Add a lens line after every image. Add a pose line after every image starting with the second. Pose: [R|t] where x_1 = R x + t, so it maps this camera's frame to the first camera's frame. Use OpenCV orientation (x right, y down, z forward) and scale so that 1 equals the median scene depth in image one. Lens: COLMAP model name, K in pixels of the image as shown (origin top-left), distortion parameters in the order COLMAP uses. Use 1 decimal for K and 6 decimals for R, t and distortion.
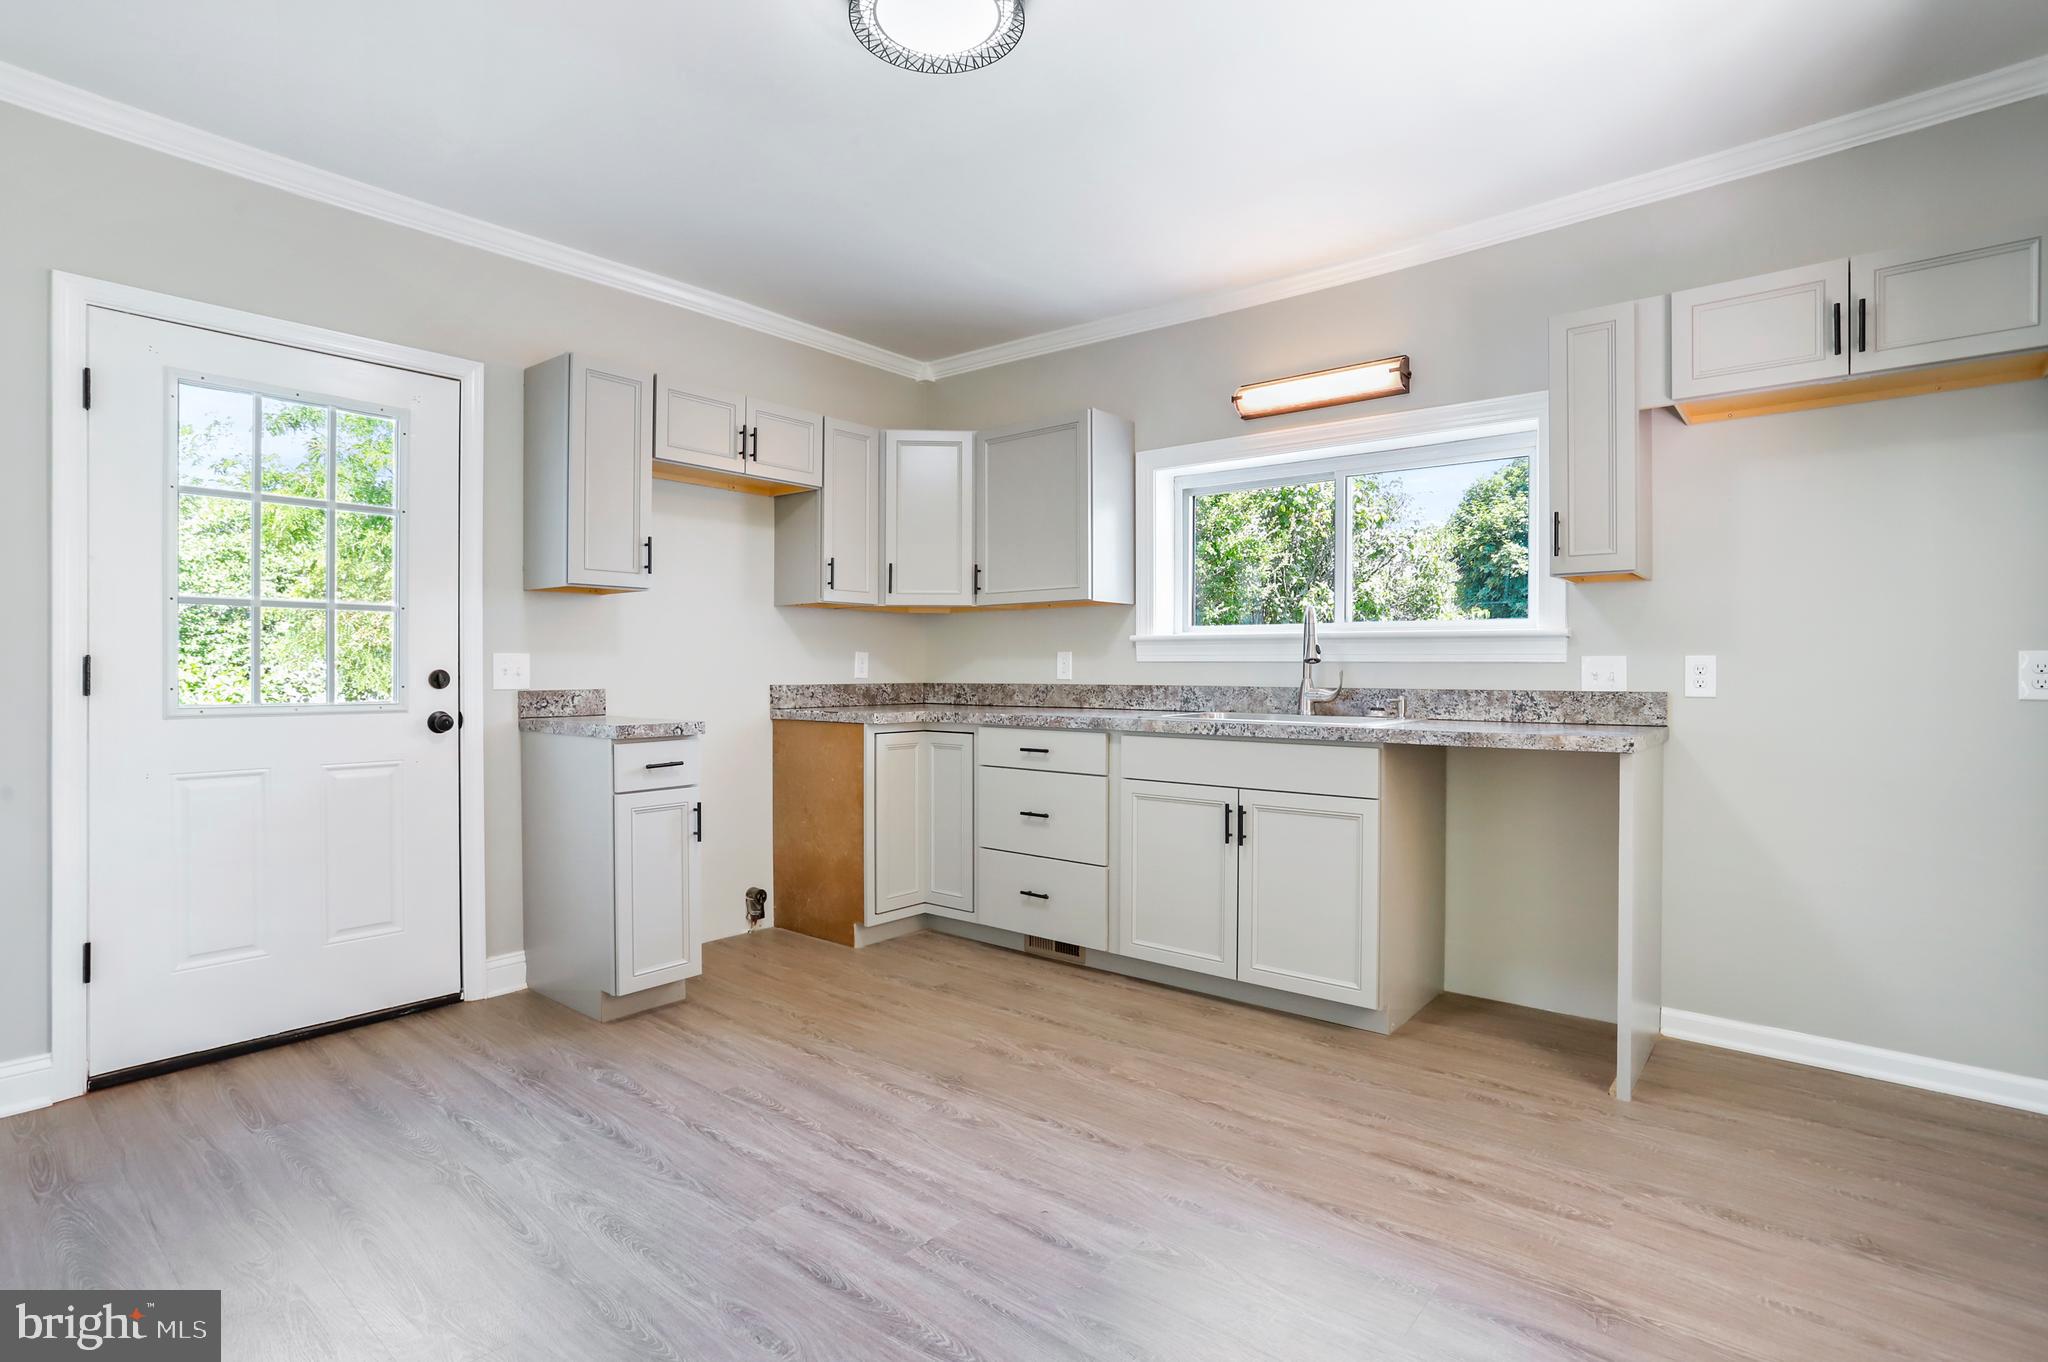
lens RADIAL K [[997.4, 0, 1027.7], [0, 997.4, 674.3], [0, 0, 1]] dist [-0.060388, 0.036575]
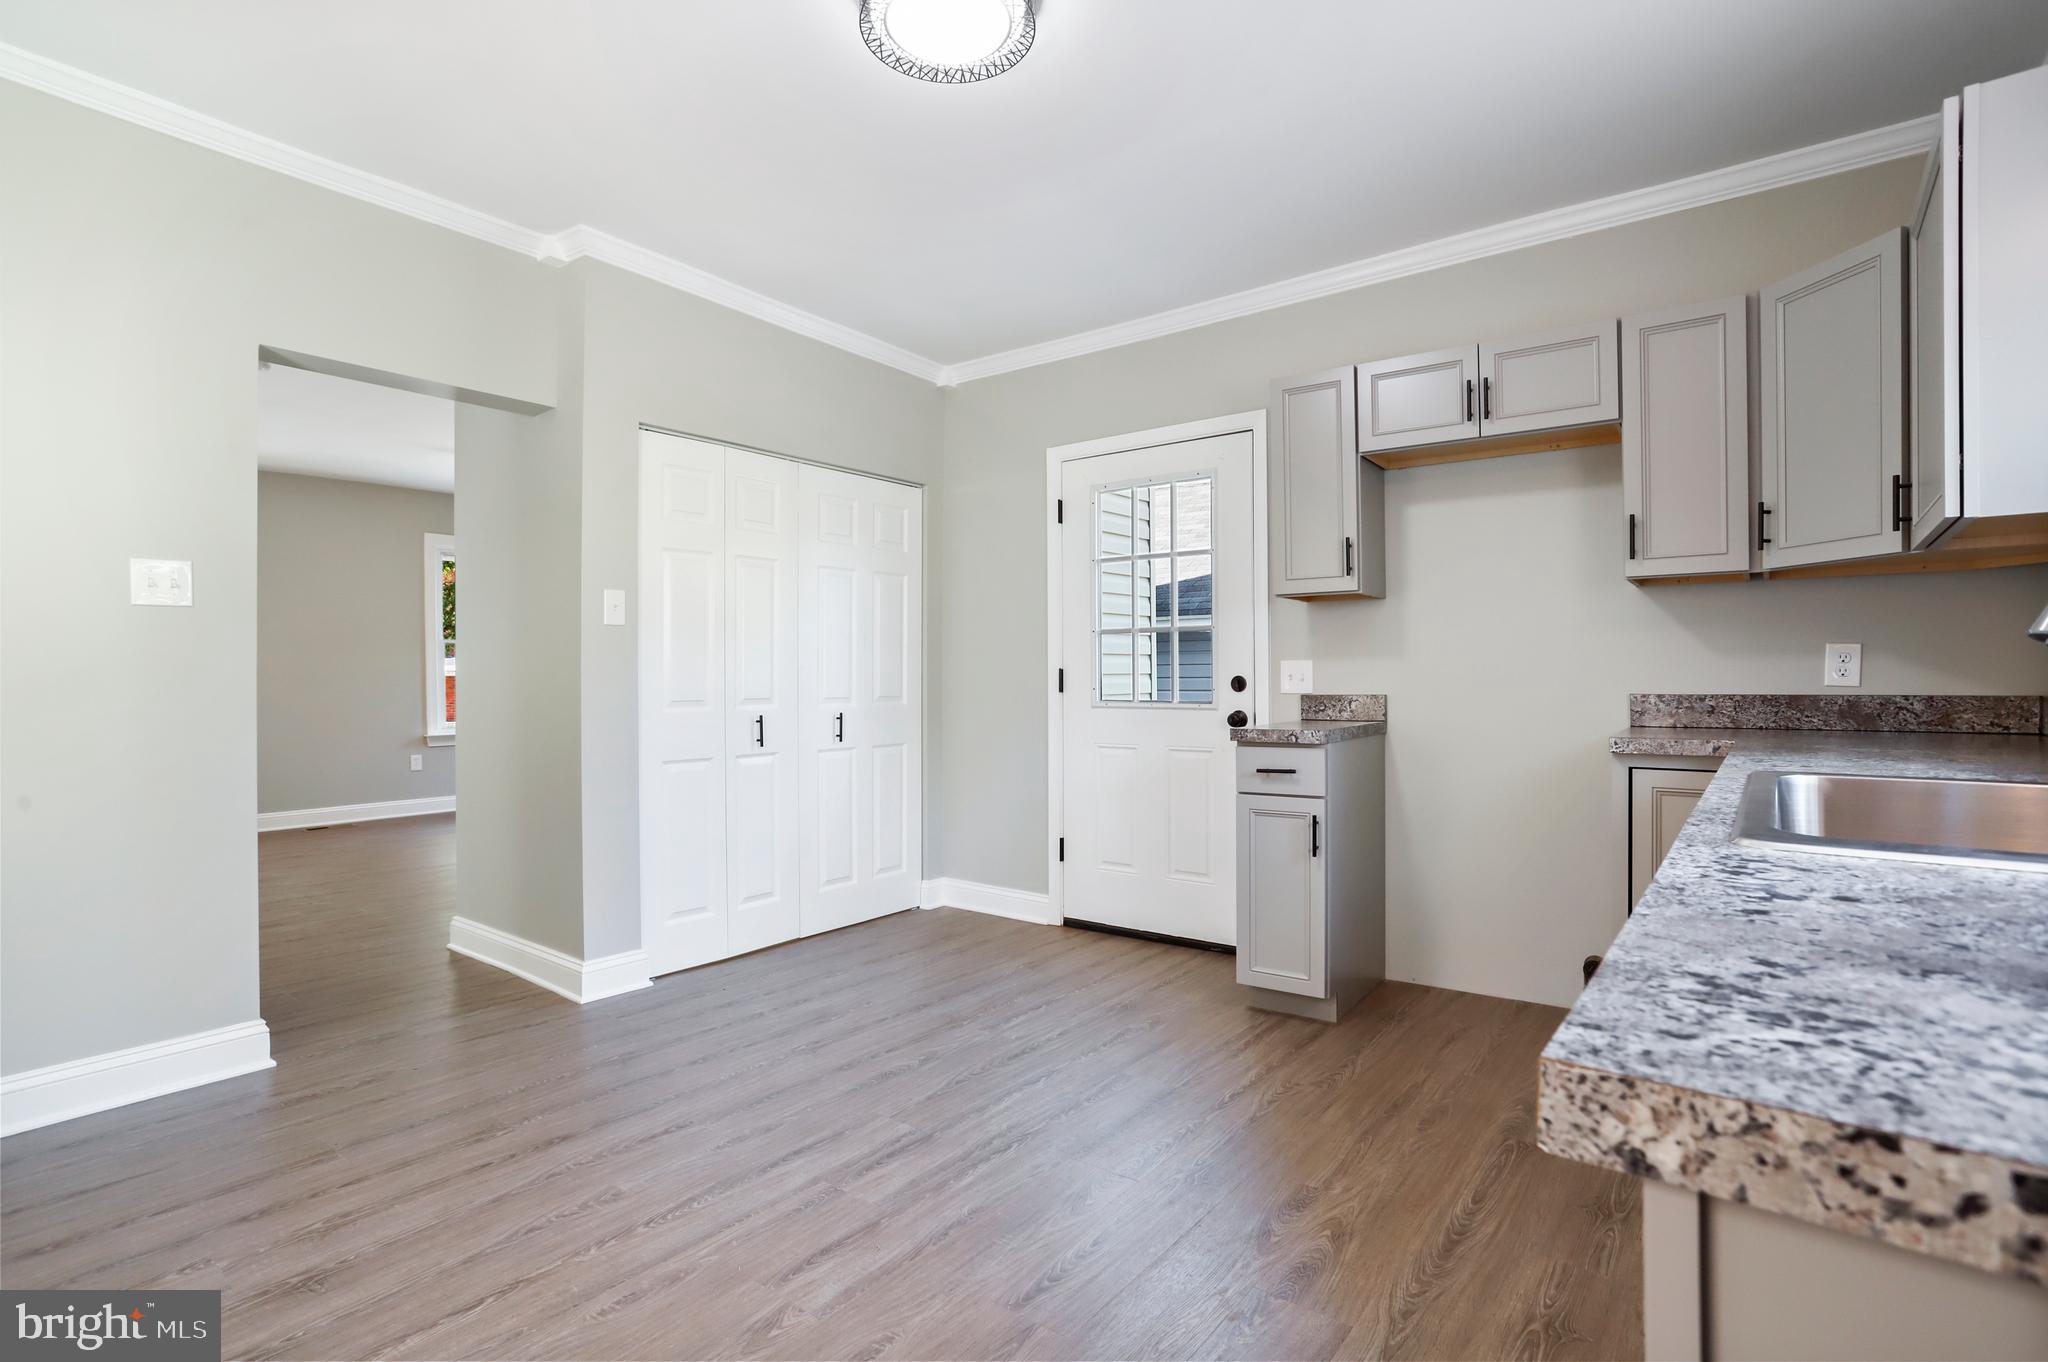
lens RADIAL K [[997.4, 0, 1027.7], [0, 997.4, 674.3], [0, 0, 1]] dist [-0.060388, 0.036575]
pose [[0.040483, -0.002870, -0.999176, 0.628968], [0.000975, 0.999996, -0.002833, -0.003260], [0.999180, -0.000860, 0.040486, 0.716324]]
